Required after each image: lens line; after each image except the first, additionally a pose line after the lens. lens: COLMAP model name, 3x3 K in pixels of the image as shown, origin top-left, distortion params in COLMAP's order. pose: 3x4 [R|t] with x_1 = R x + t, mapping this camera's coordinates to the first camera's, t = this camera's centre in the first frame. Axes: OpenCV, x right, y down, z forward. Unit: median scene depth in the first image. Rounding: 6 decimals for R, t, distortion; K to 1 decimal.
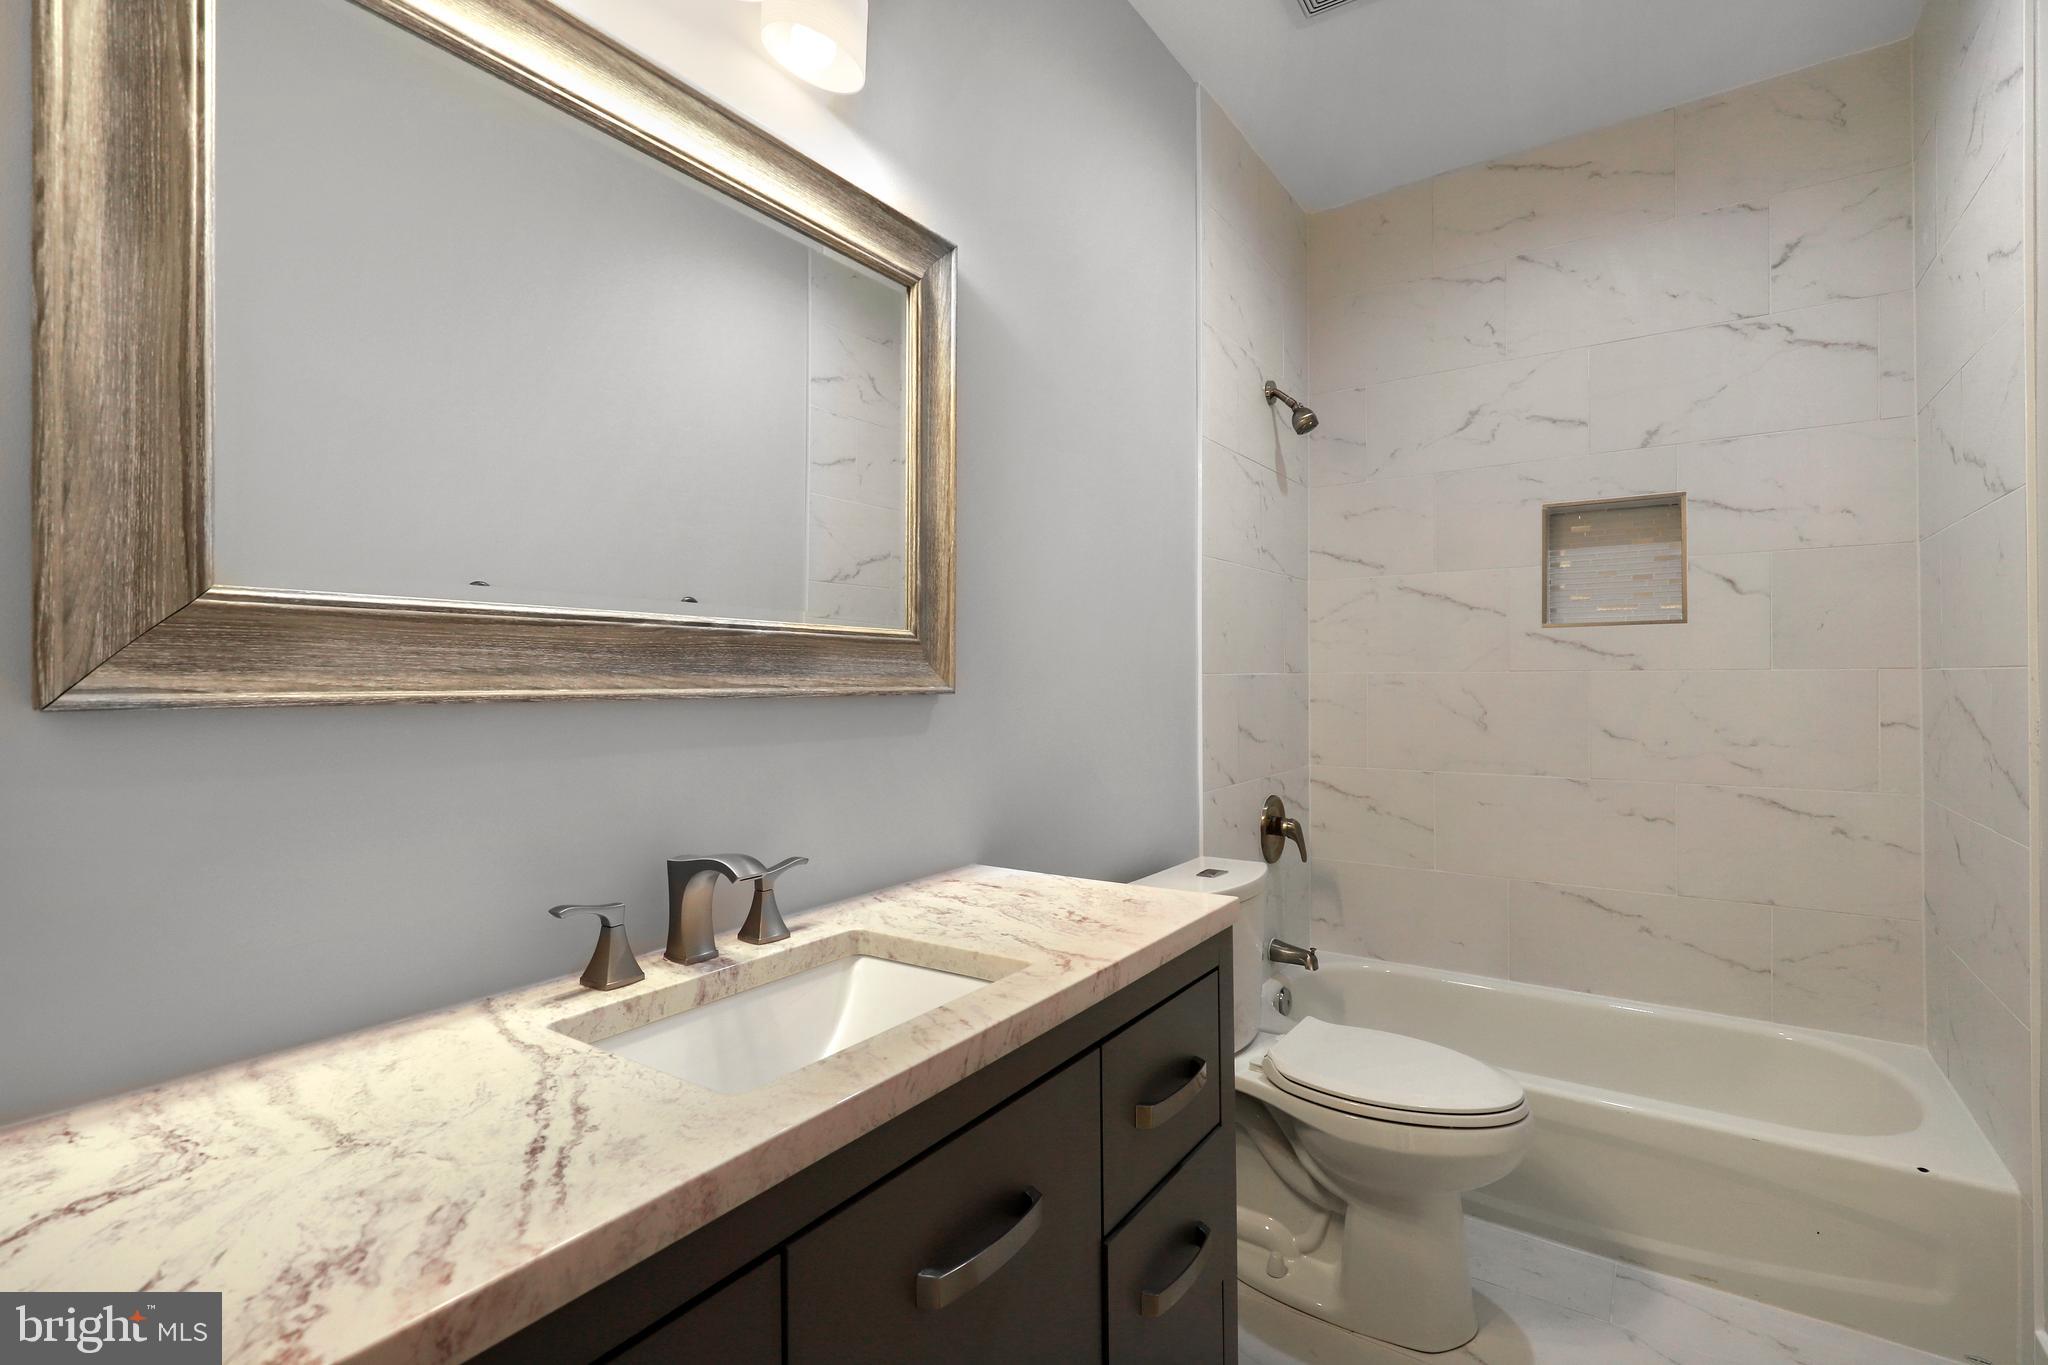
lens RADIAL K [[936.4, 0, 1031.8], [0, 936.4, 679.5], [0, 0, 1]] dist [0.002013, 0.000020]
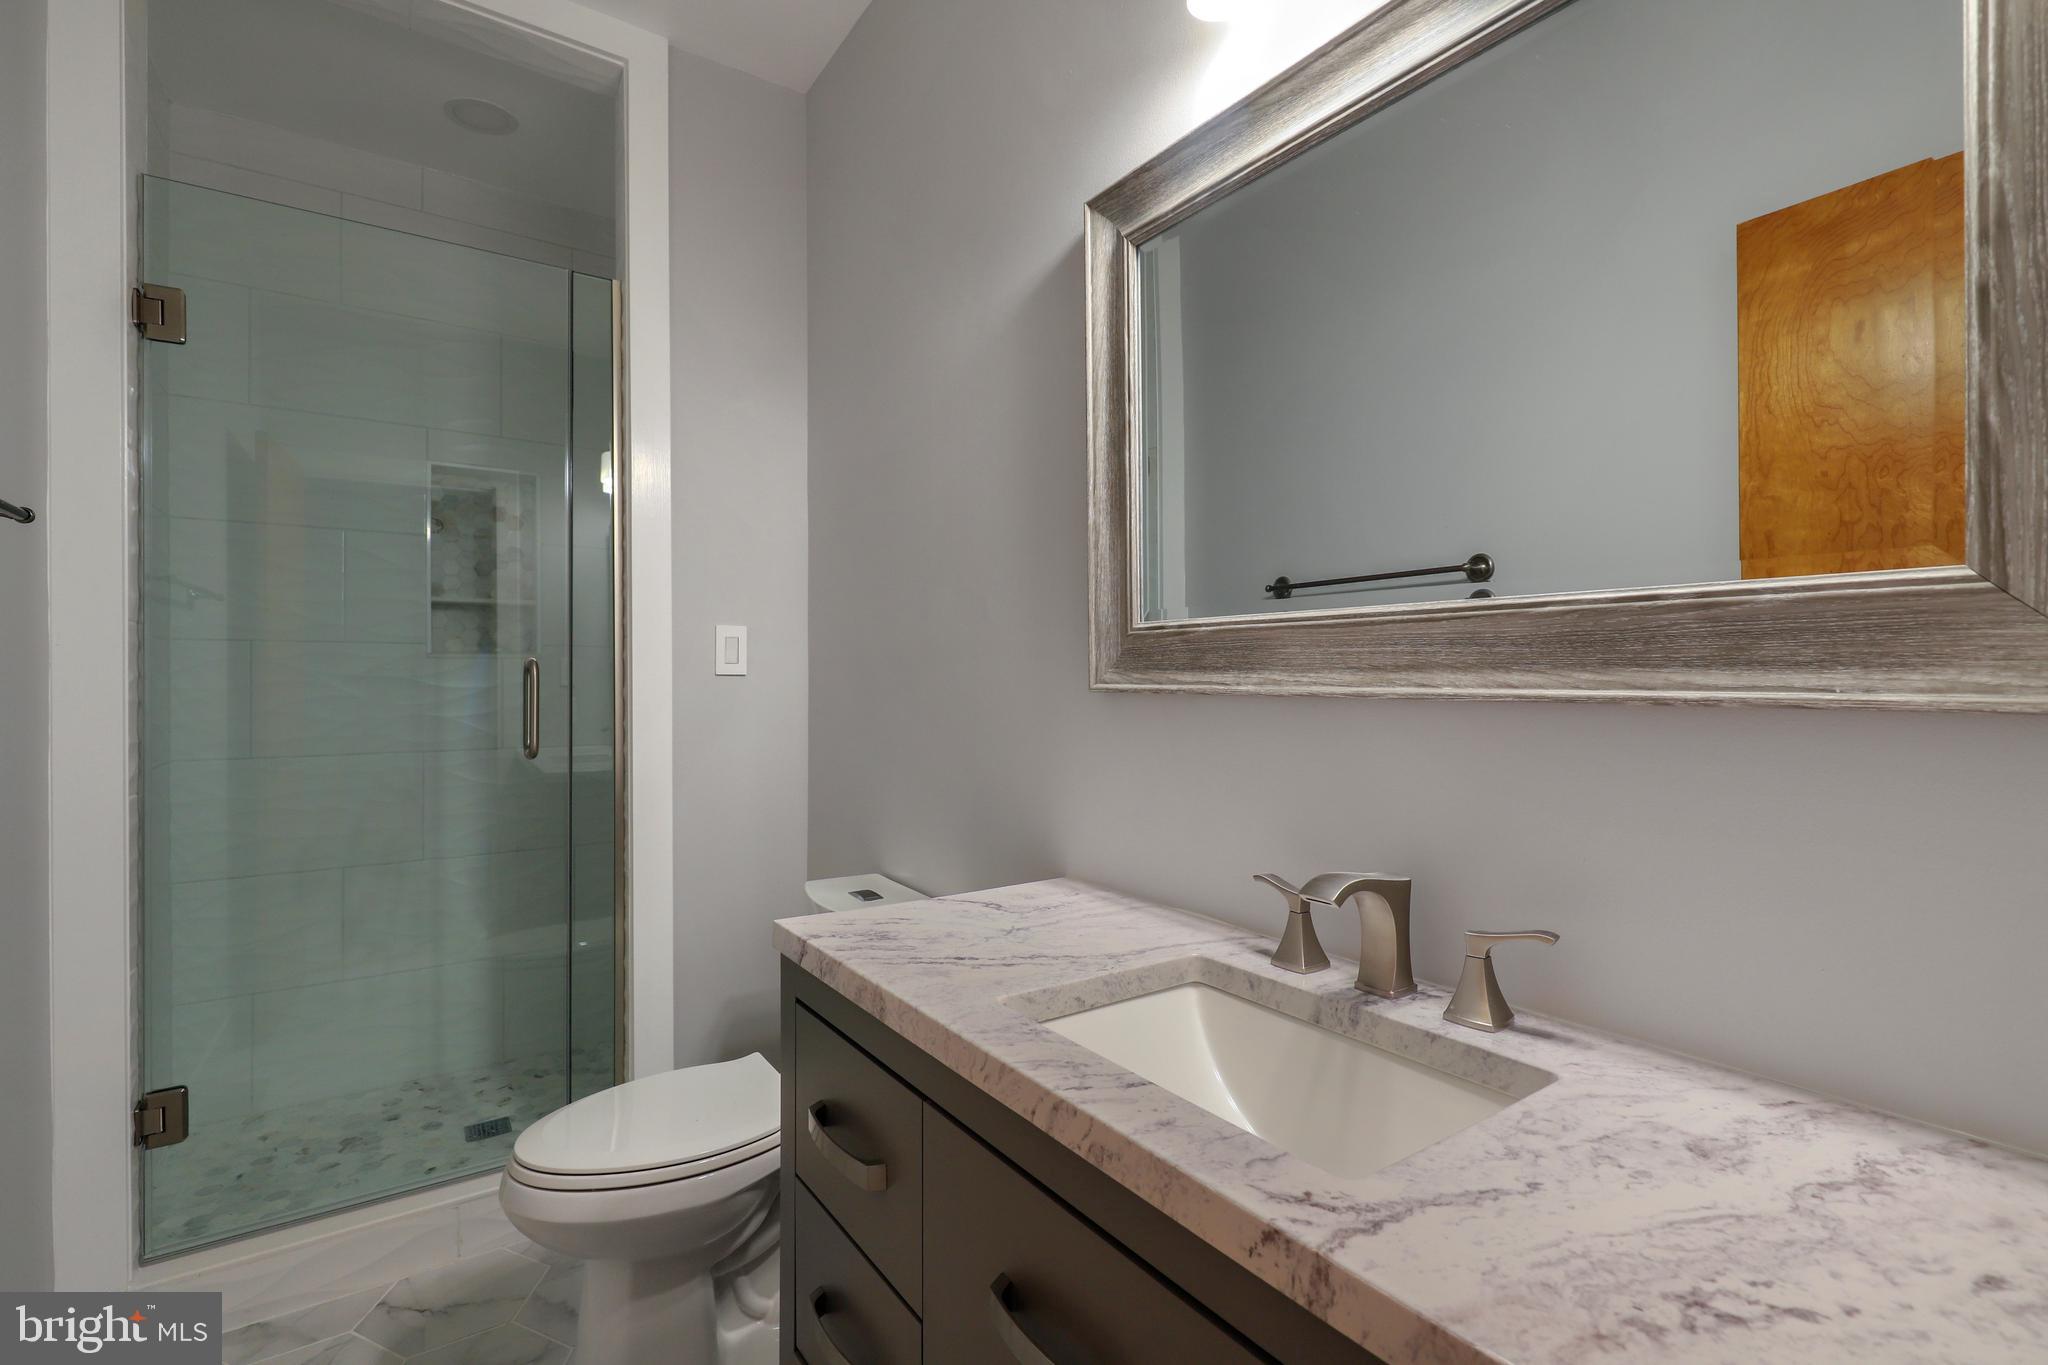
lens RADIAL K [[936.4, 0, 1031.8], [0, 936.4, 679.5], [0, 0, 1]] dist [0.002013, 0.000020]
pose [[-0.345603, 0.004758, -0.938369, 0.563974], [-0.002774, 0.999978, 0.006092, -0.001325], [0.938377, 0.004709, -0.345582, 0.971090]]
